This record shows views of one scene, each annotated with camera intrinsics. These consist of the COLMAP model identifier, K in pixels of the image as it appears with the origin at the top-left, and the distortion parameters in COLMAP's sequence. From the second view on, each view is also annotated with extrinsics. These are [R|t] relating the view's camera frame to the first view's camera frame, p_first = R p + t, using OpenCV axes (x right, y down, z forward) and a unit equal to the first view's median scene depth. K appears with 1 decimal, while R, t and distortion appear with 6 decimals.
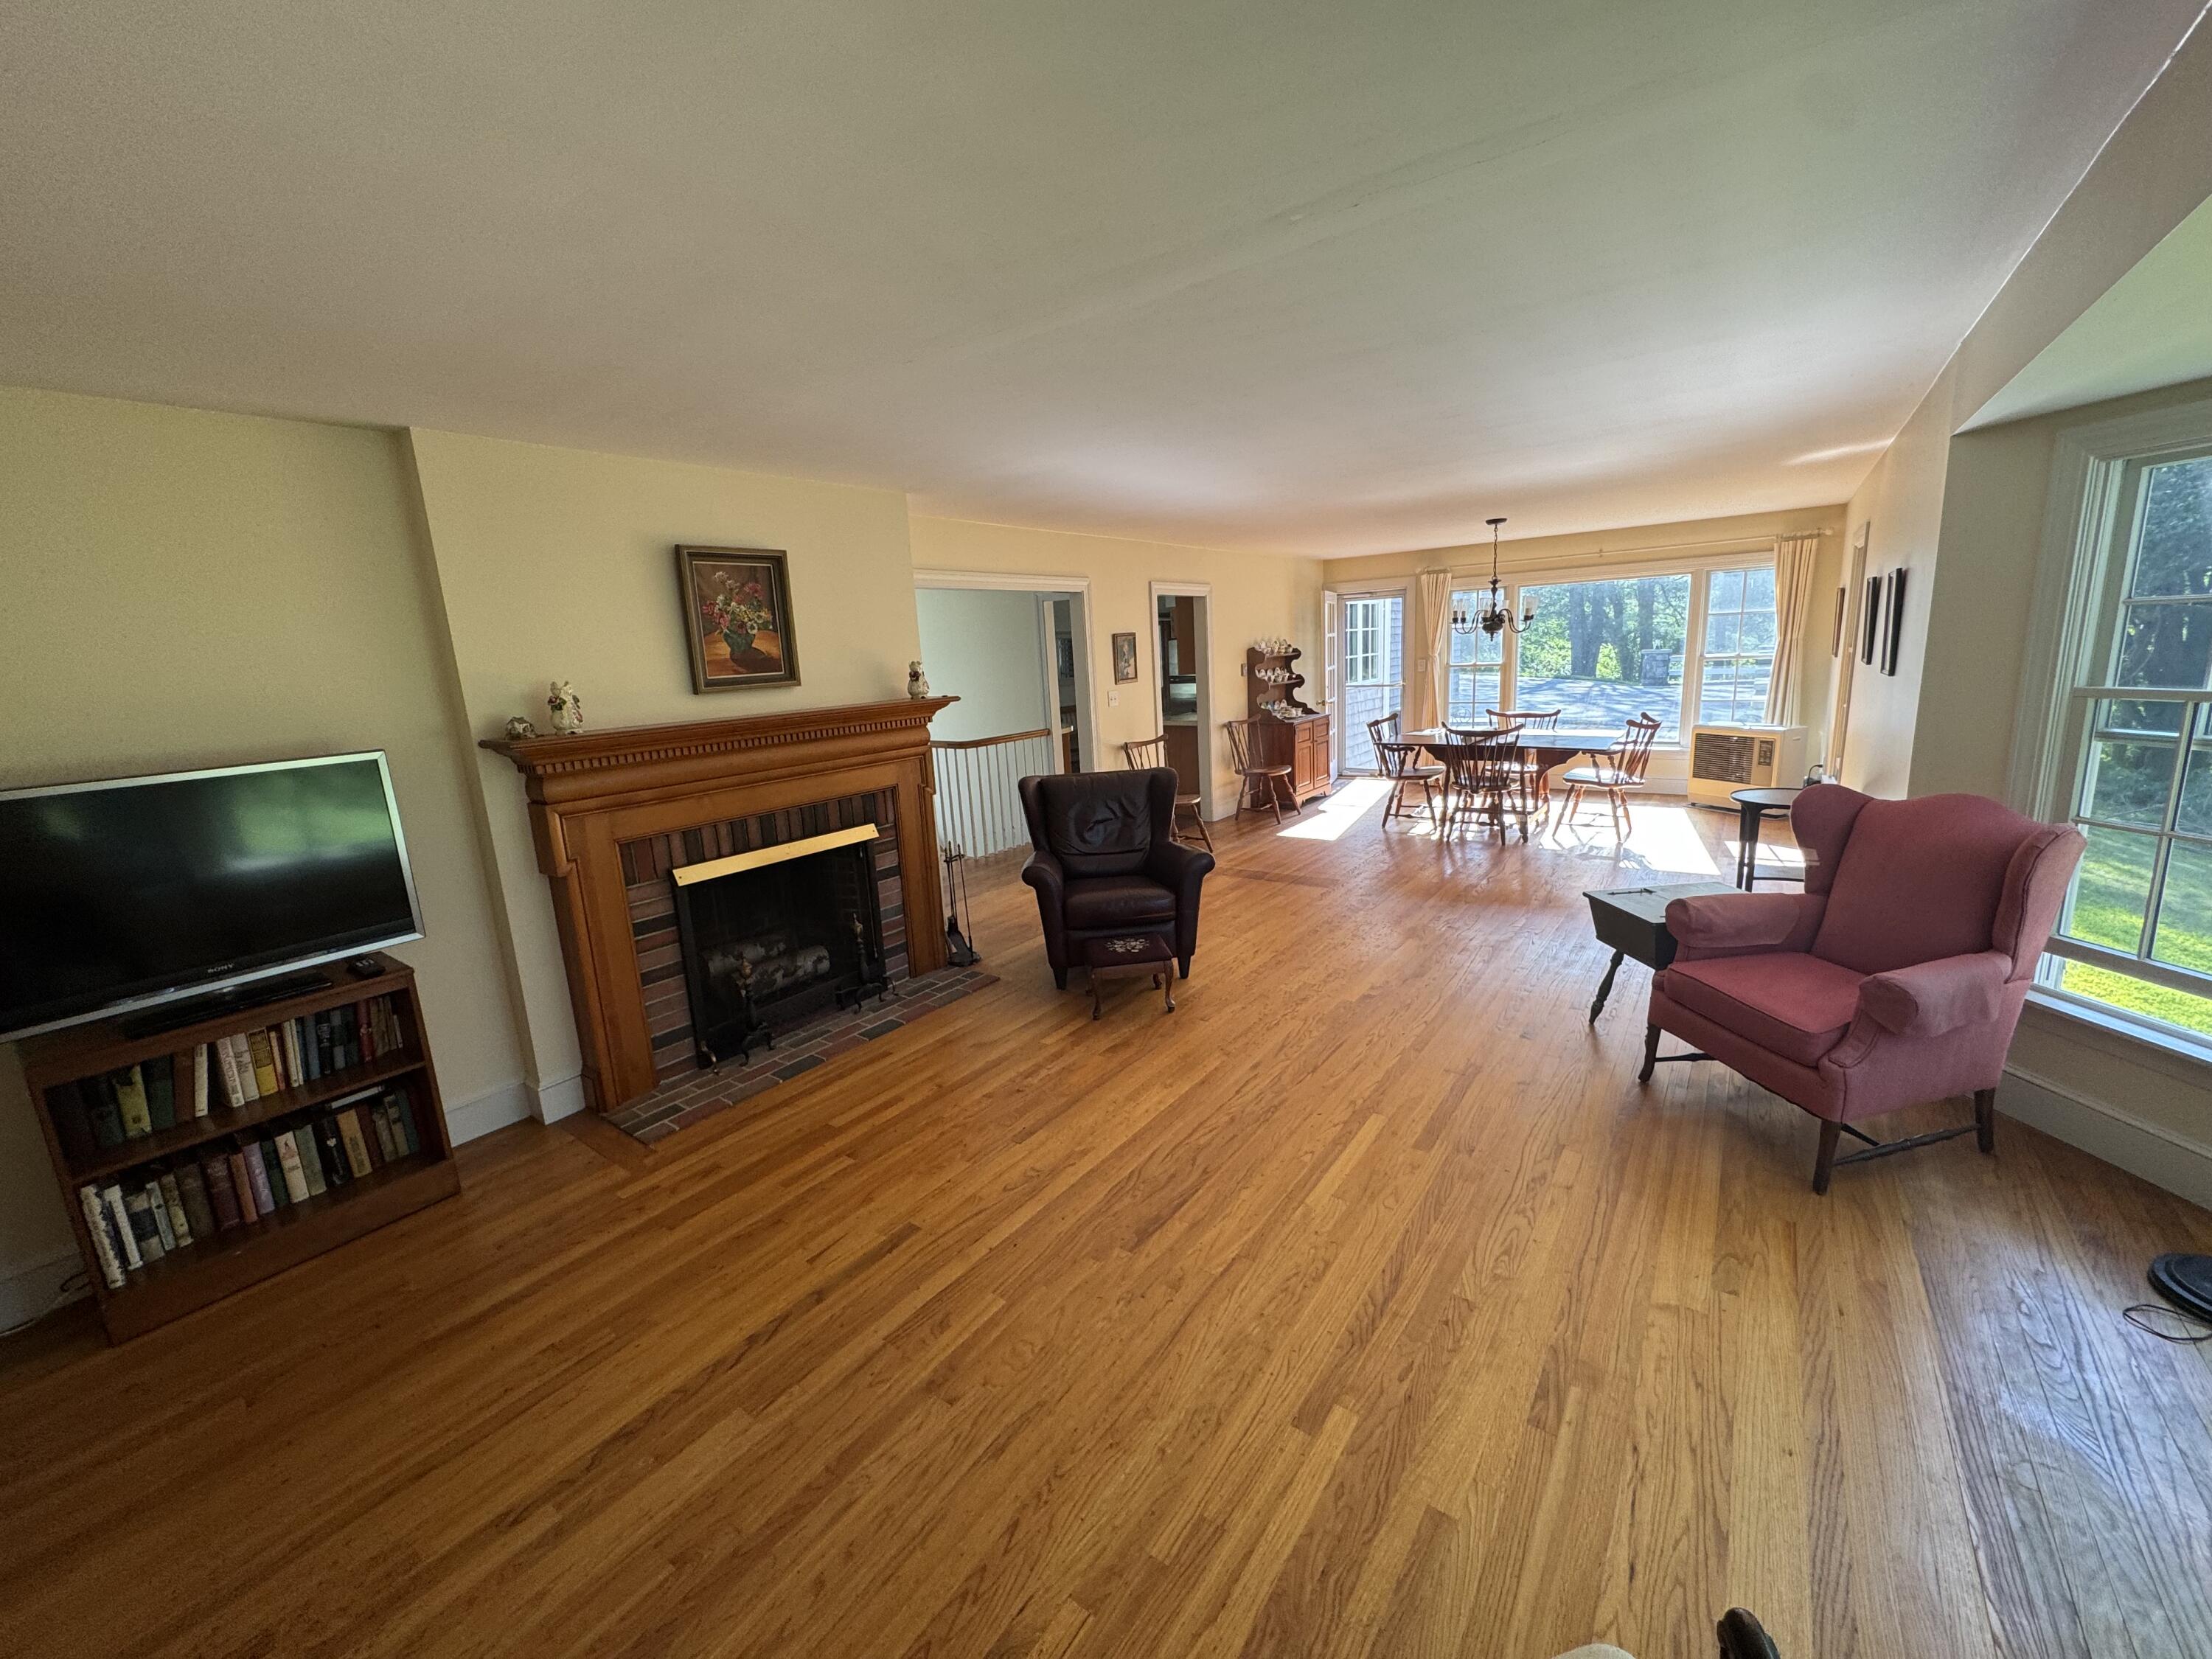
lens RADIAL K [[881.2, 0, 1106.0], [0, 881.2, 823.6], [0, 0, 1]] dist [-0.007067, 0.000157]
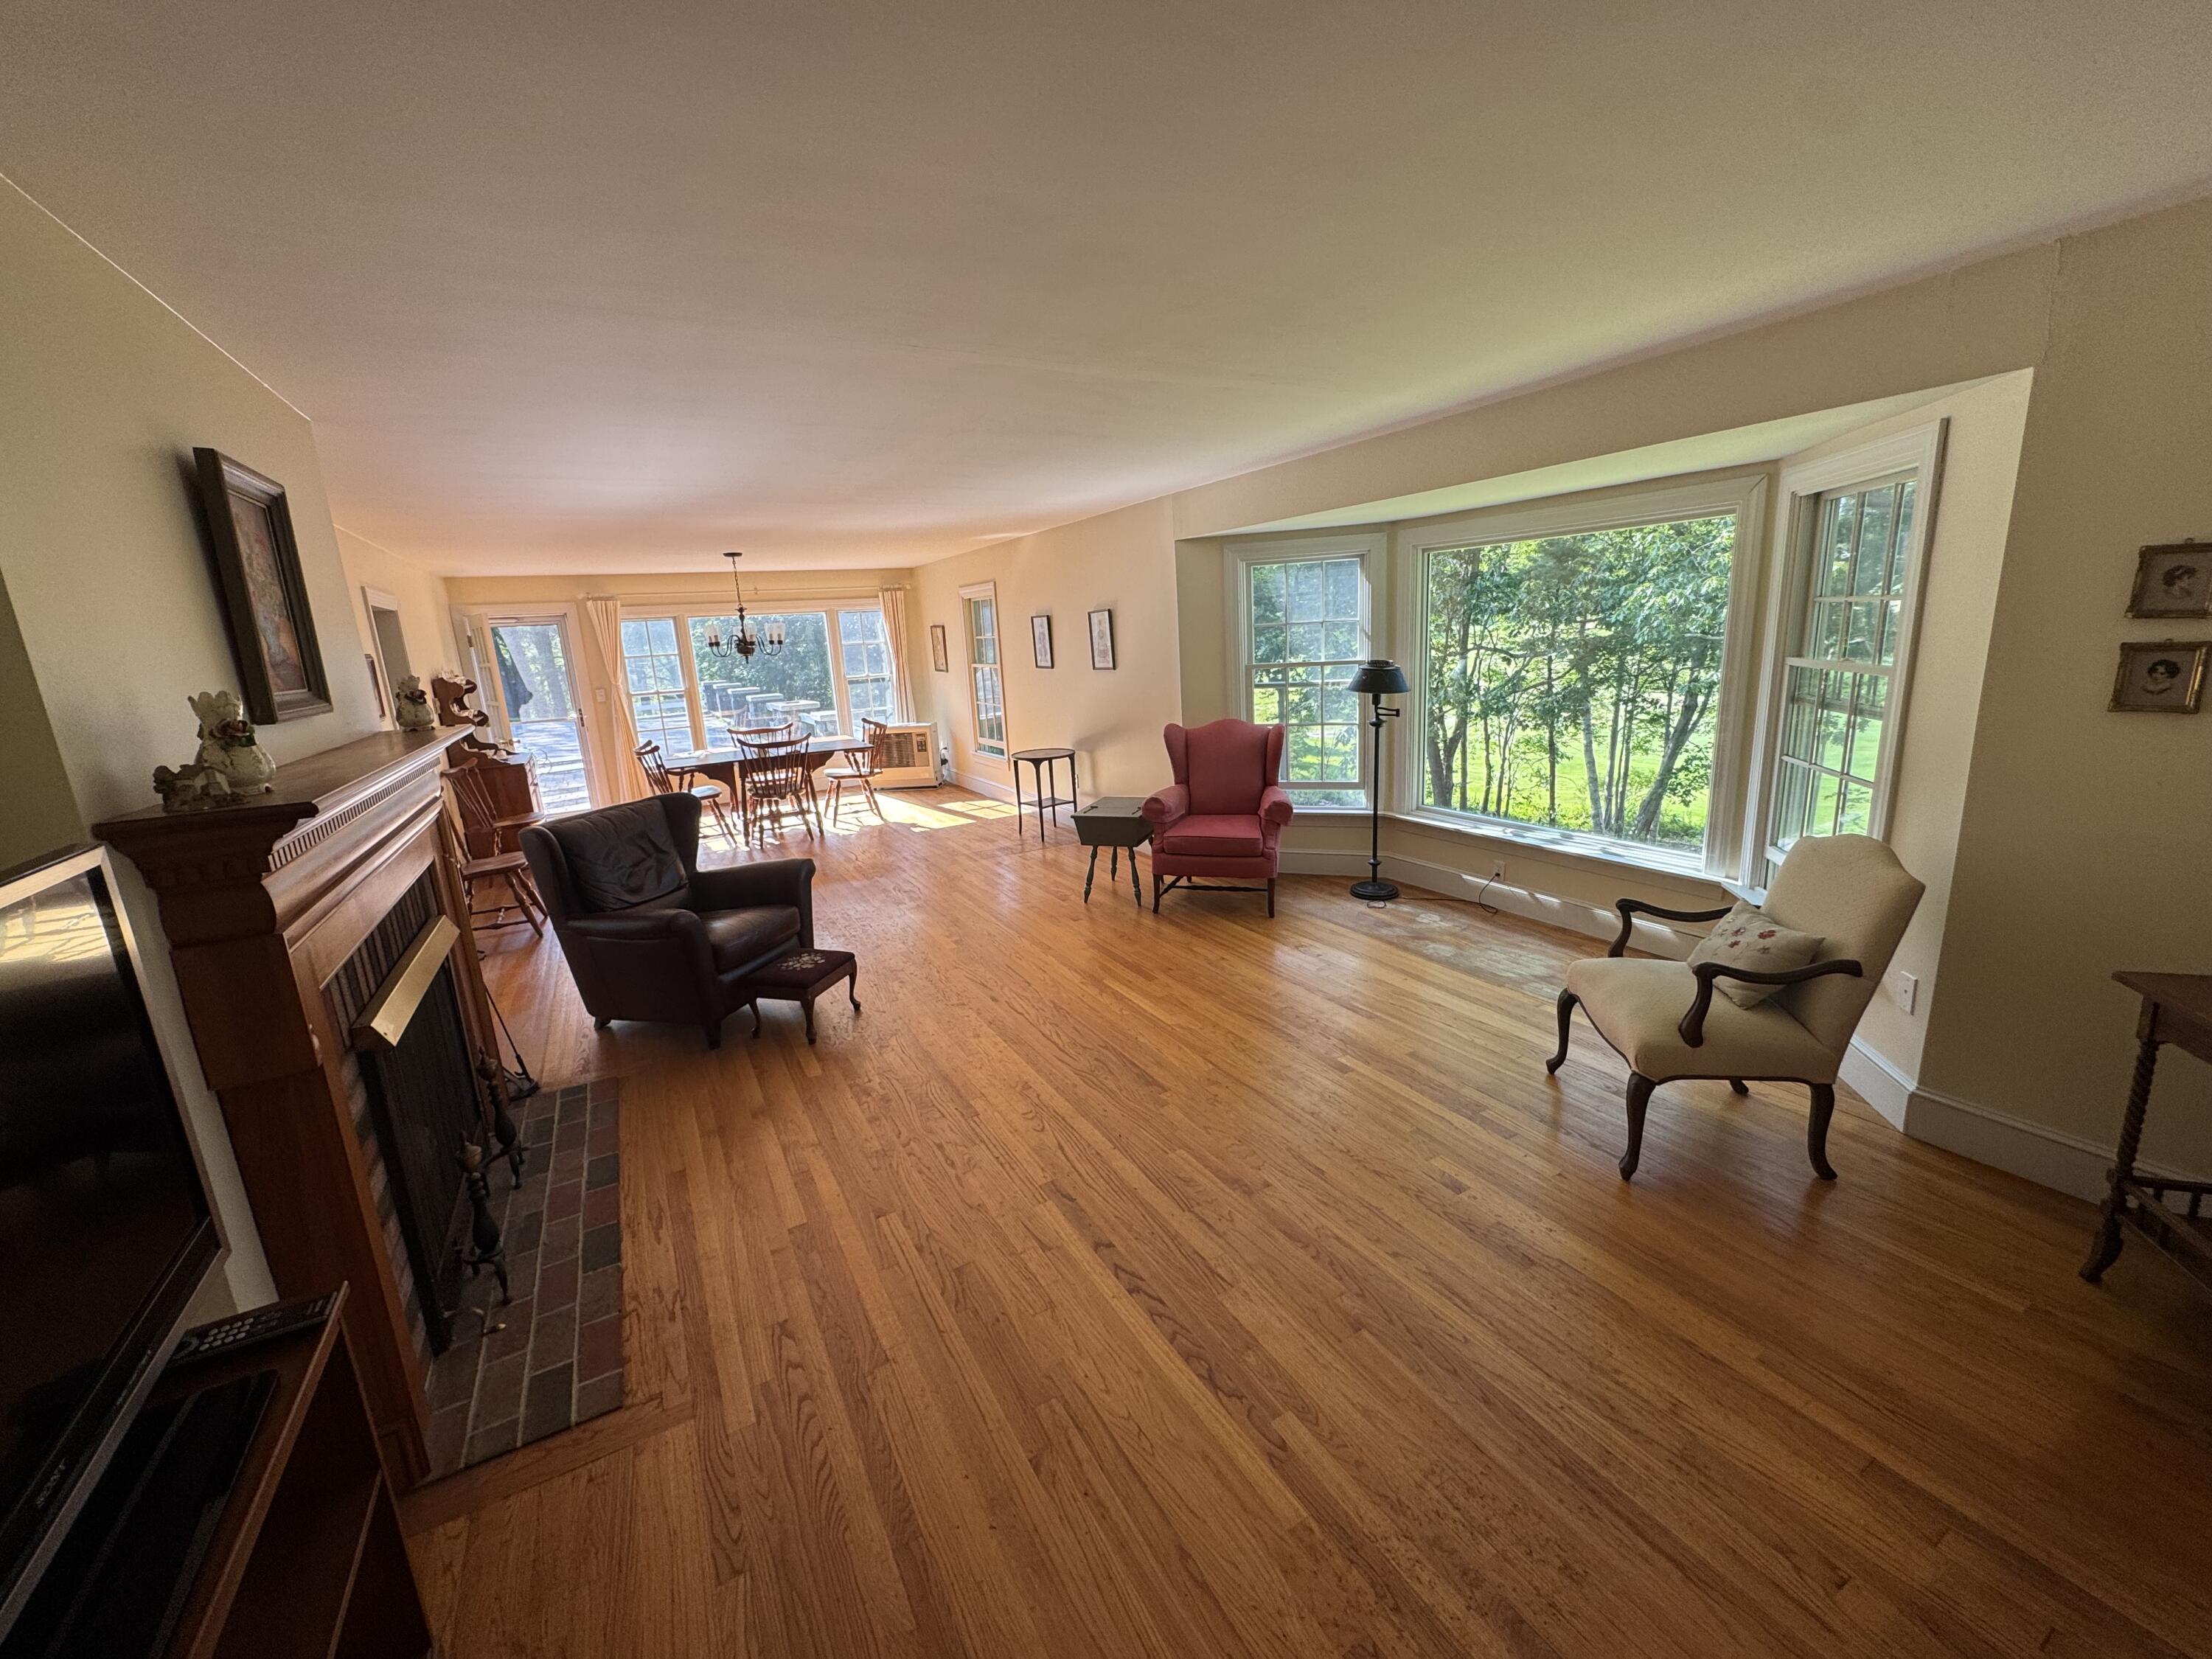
lens RADIAL K [[881.2, 0, 1114.4], [0, 881.2, 828.1], [0, 0, 1]] dist [-0.007067, 0.000157]
pose [[0.405600, -0.169031, 0.898286, -0.813608], [0.211462, 0.973444, 0.087693, -0.017944], [-0.889254, 0.154385, 0.430573, 0.327180]]
